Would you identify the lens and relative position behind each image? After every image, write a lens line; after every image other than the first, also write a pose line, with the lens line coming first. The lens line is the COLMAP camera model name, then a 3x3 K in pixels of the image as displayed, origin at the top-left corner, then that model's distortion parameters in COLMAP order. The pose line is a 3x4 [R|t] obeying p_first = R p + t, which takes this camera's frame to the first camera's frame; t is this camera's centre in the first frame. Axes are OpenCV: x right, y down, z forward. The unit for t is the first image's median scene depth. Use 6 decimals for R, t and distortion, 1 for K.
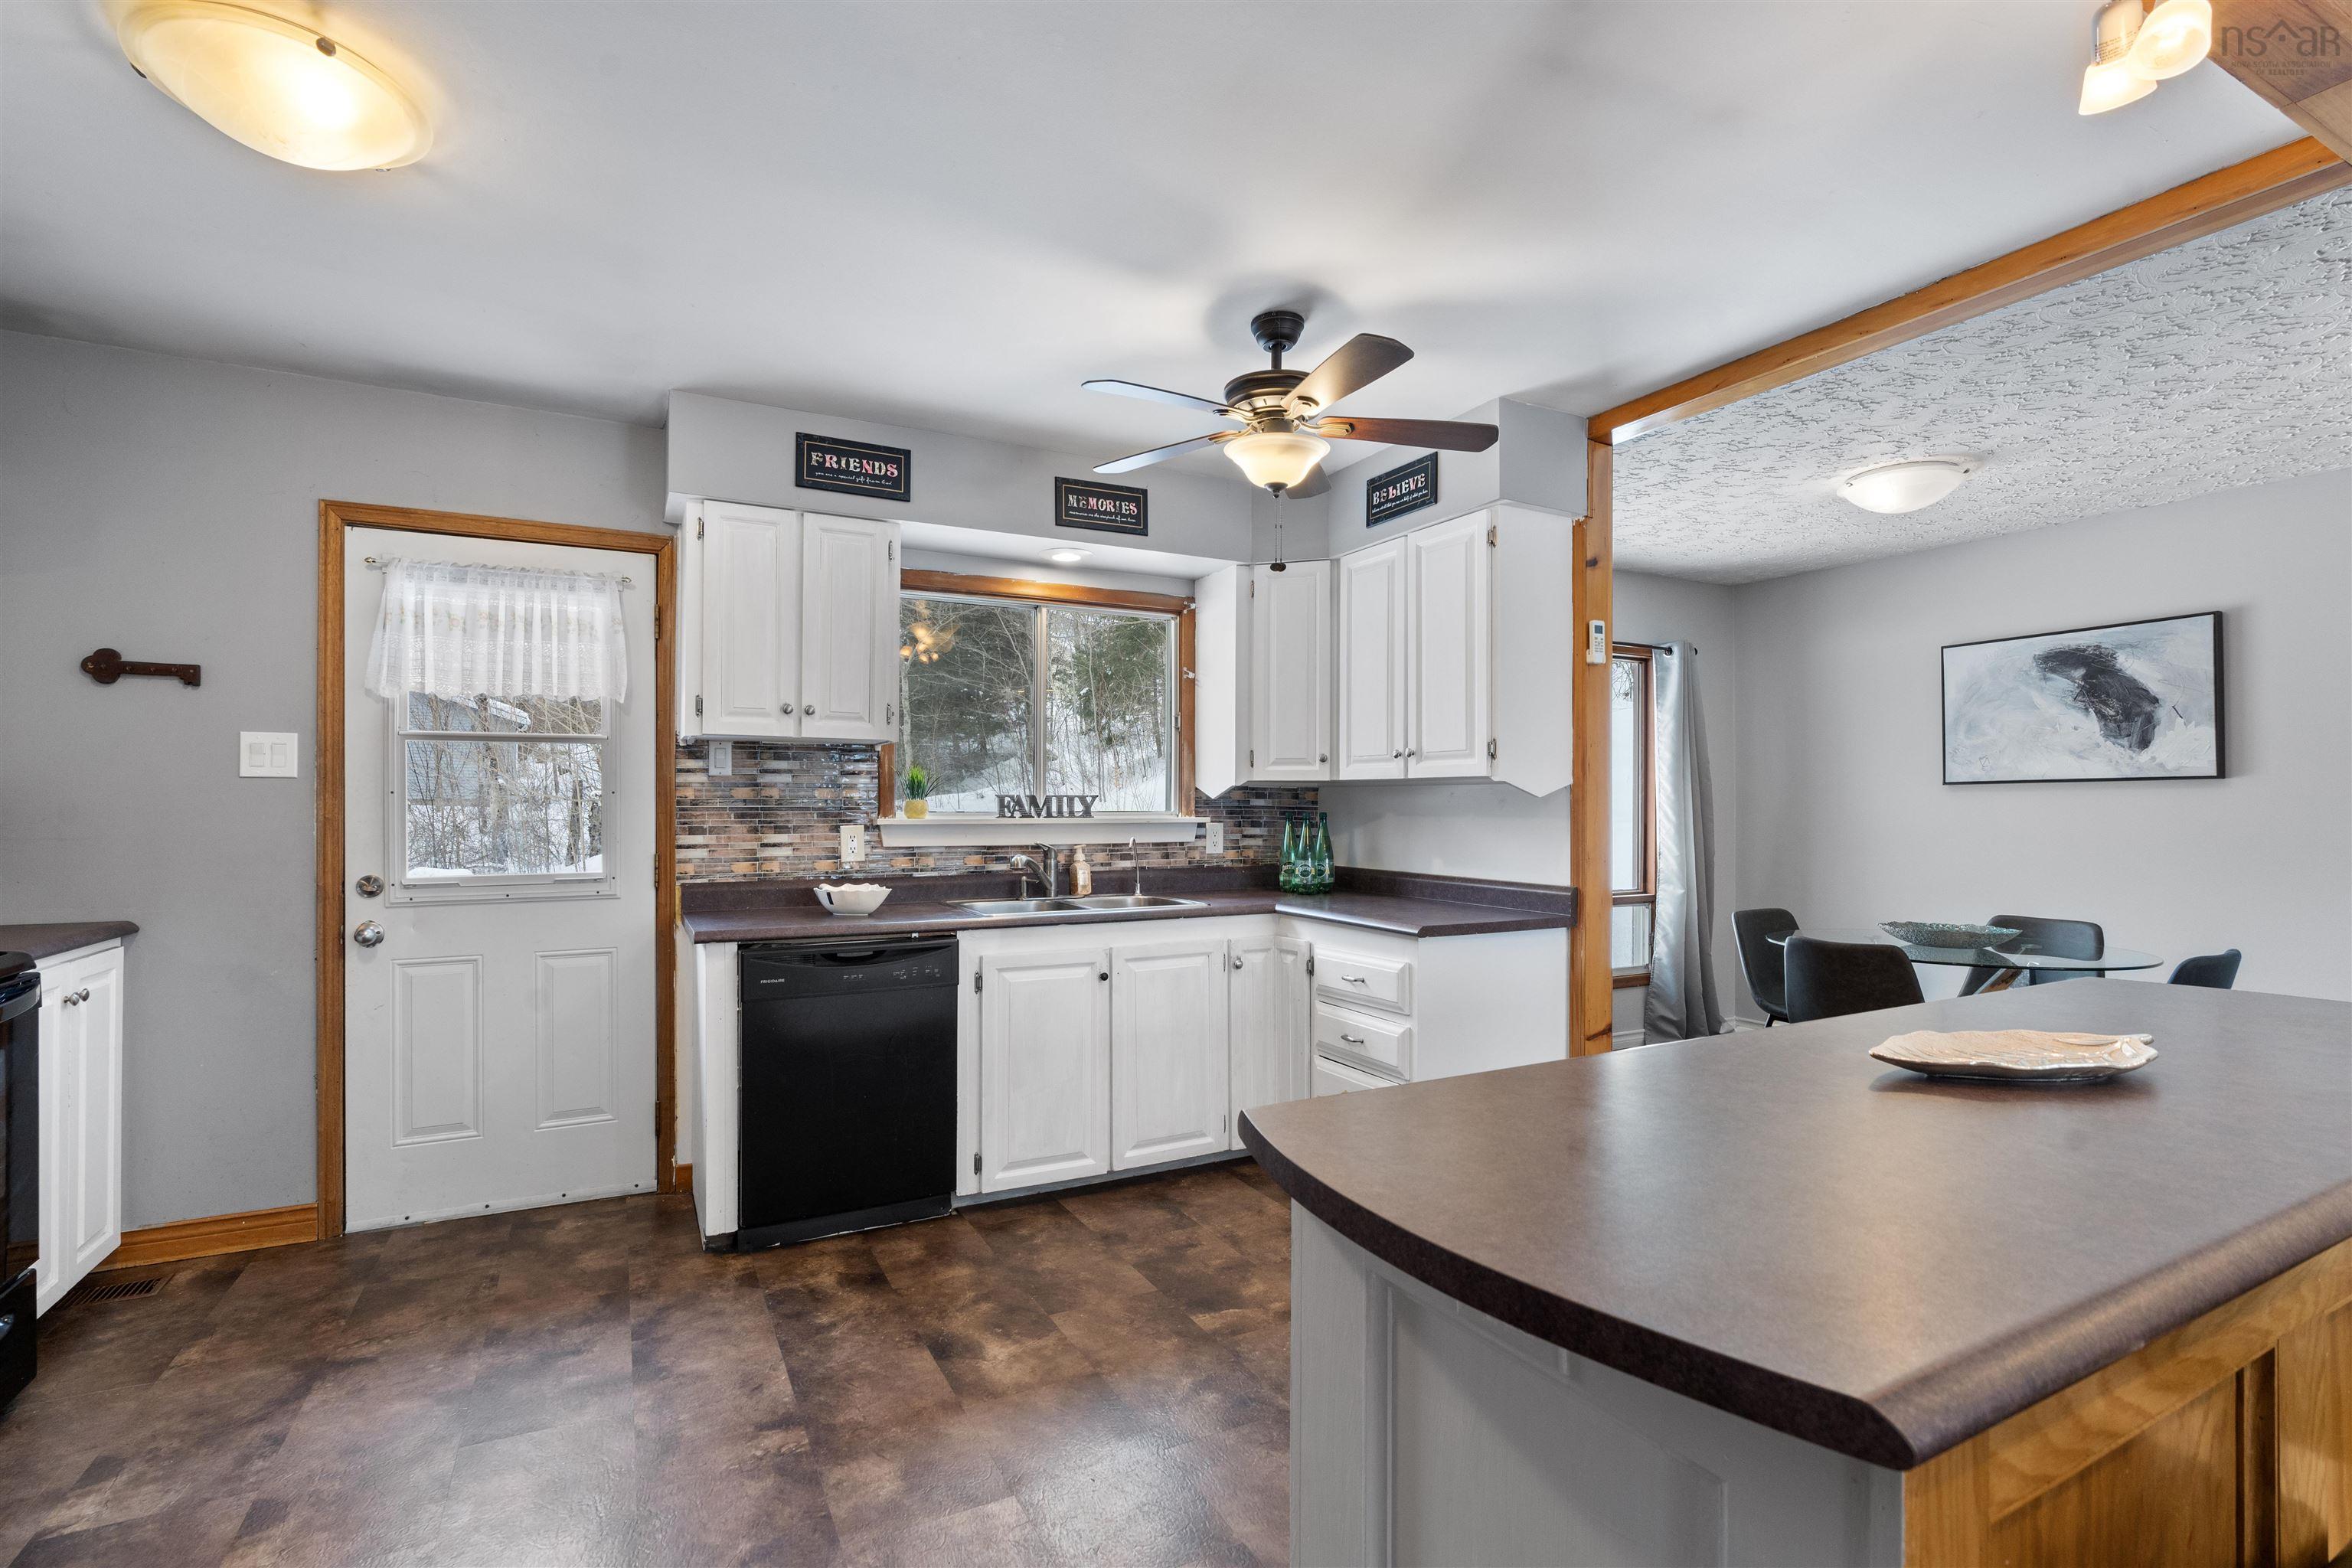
lens RADIAL K [[1062.9, 0, 1149.1], [0, 1062.9, 802.5], [0, 0, 1]] dist [-0.009347, 0.000505]
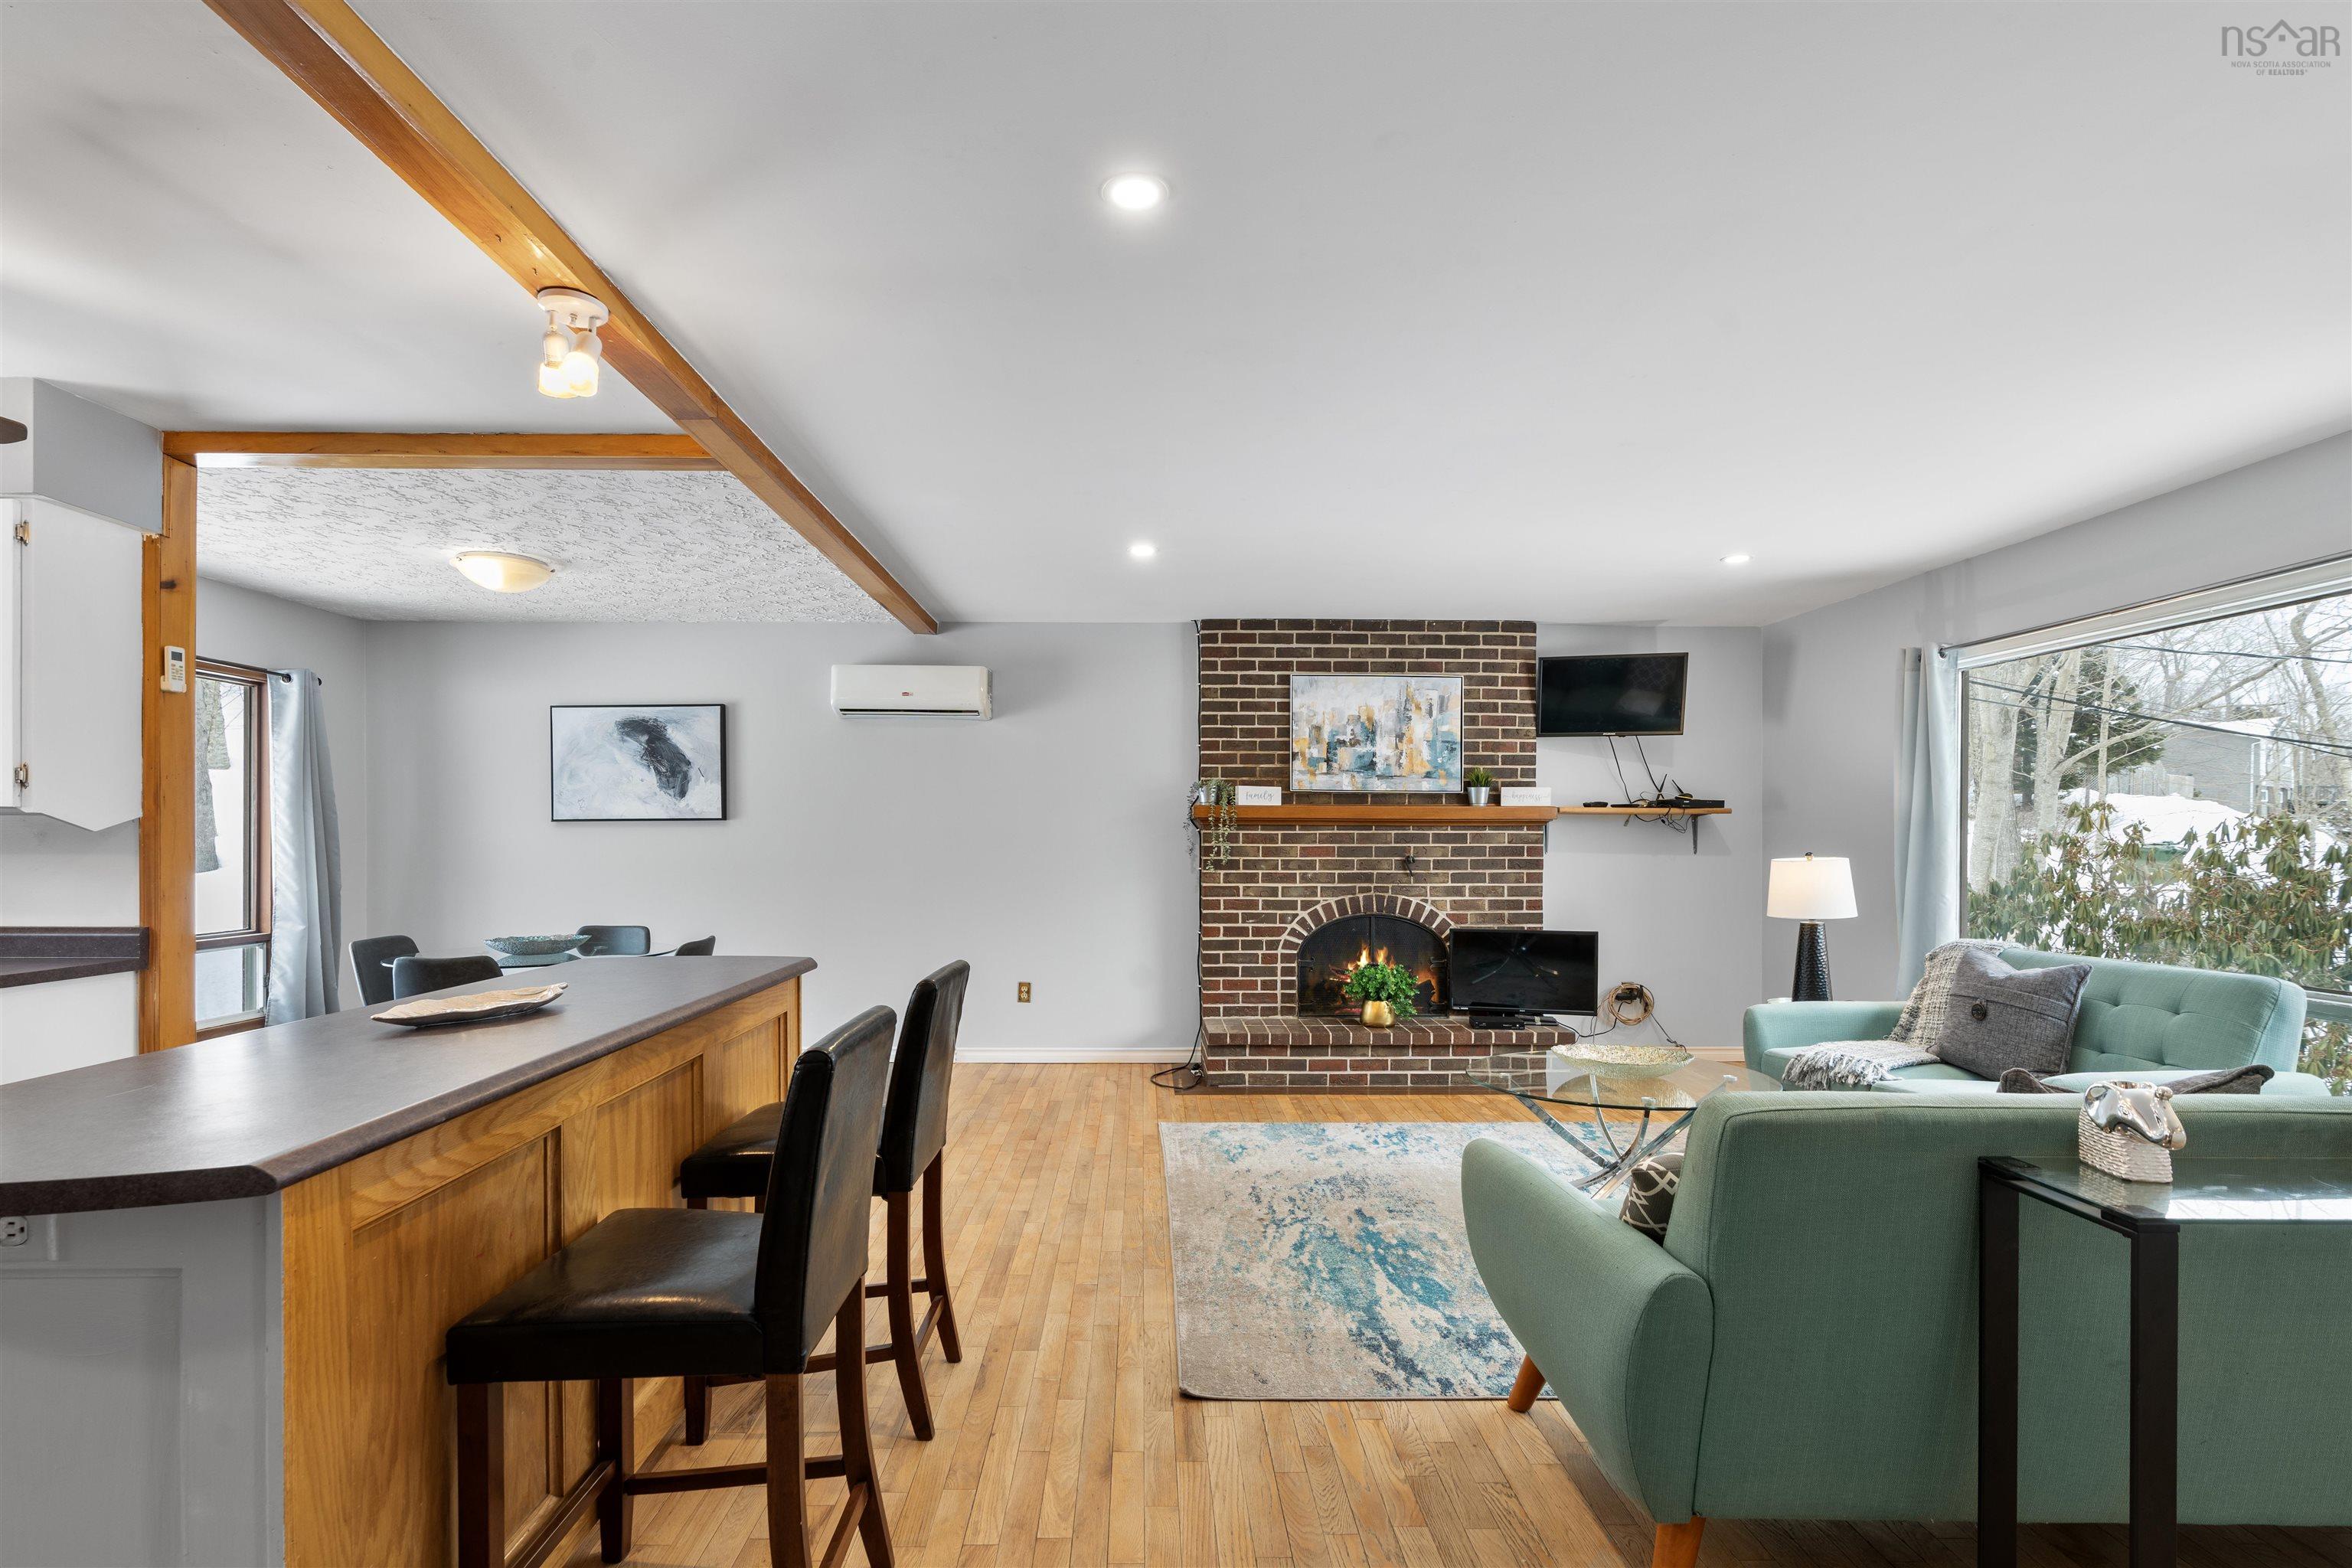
lens RADIAL K [[1078.5, 0, 1160.1], [0, 1078.5, 840.7], [0, 0, 1]] dist [-0.016201, 0.006967]
pose [[0.439157, -0.002413, 0.898407, -0.050735], [-0.002721, 0.999988, 0.004016, -0.002618], [-0.898406, -0.004208, 0.439146, -0.208177]]
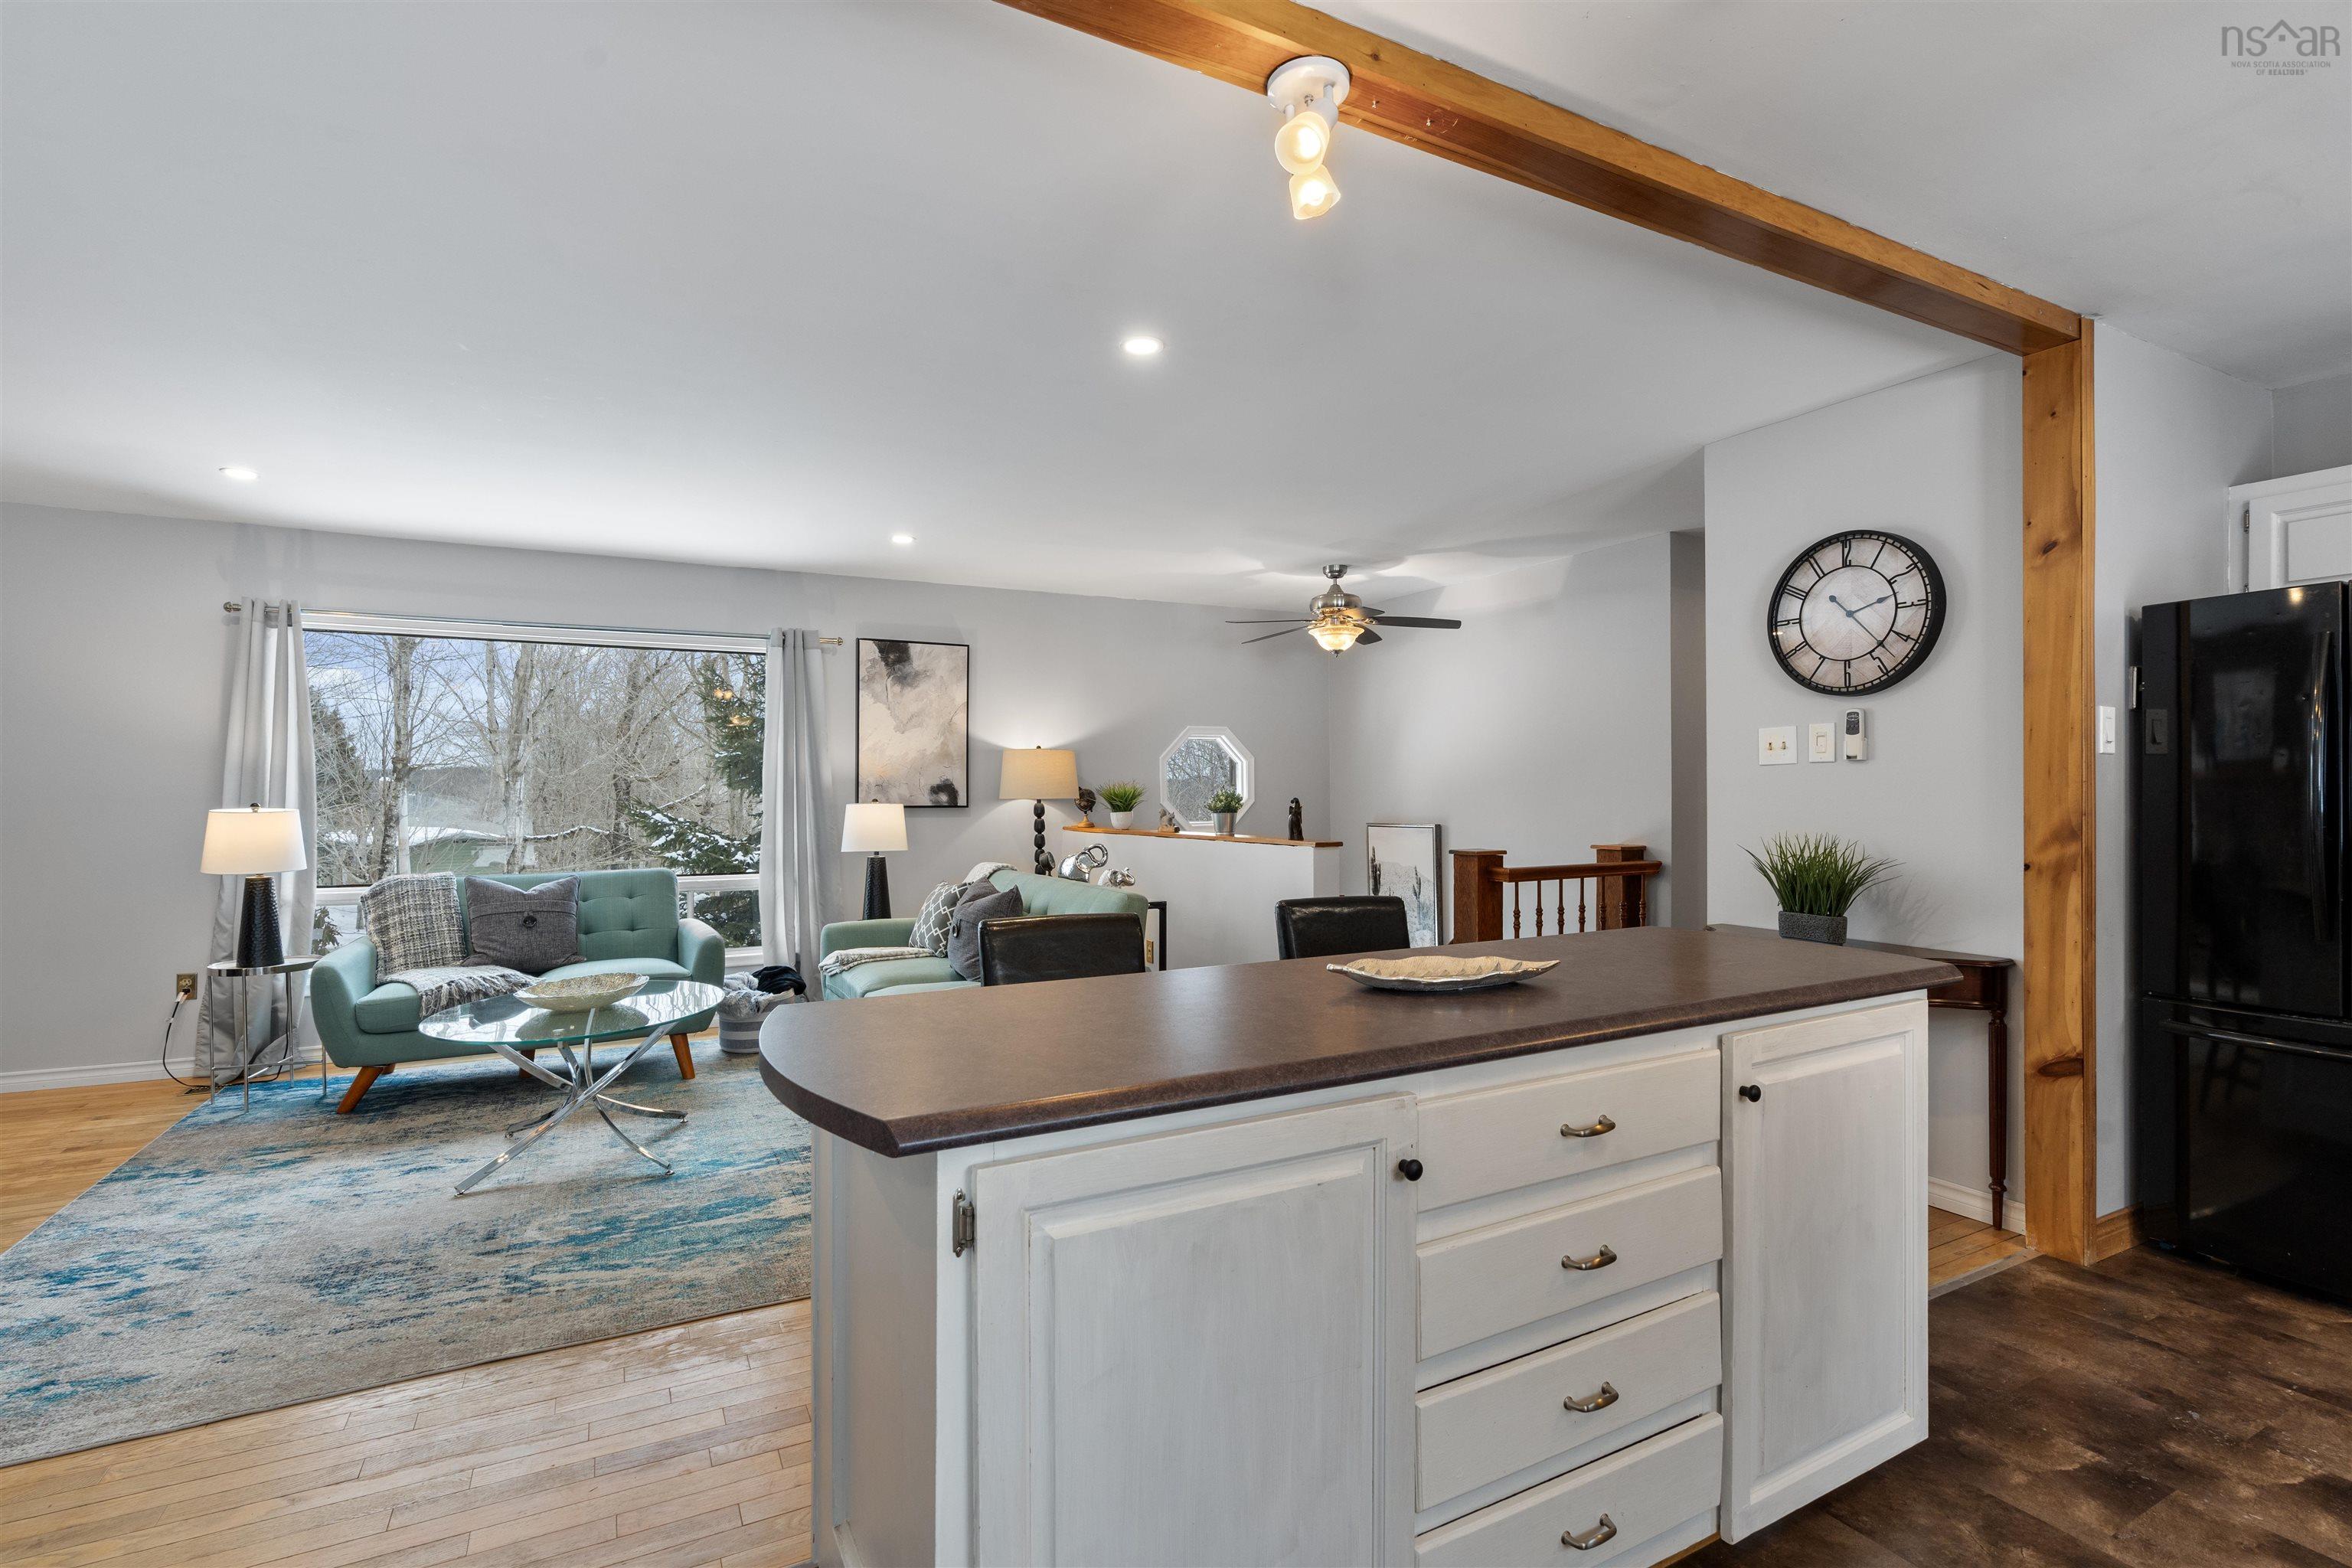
lens RADIAL K [[1074.1, 0, 1157.9], [0, 1074.1, 790.3], [0, 0, 1]] dist [-0.012930, 0.004192]
pose [[-0.999961, 0.000470, -0.008765, 0.449576], [0.000511, 0.999989, -0.004716, 0.006832], [0.008763, -0.004721, -0.999950, 0.885410]]
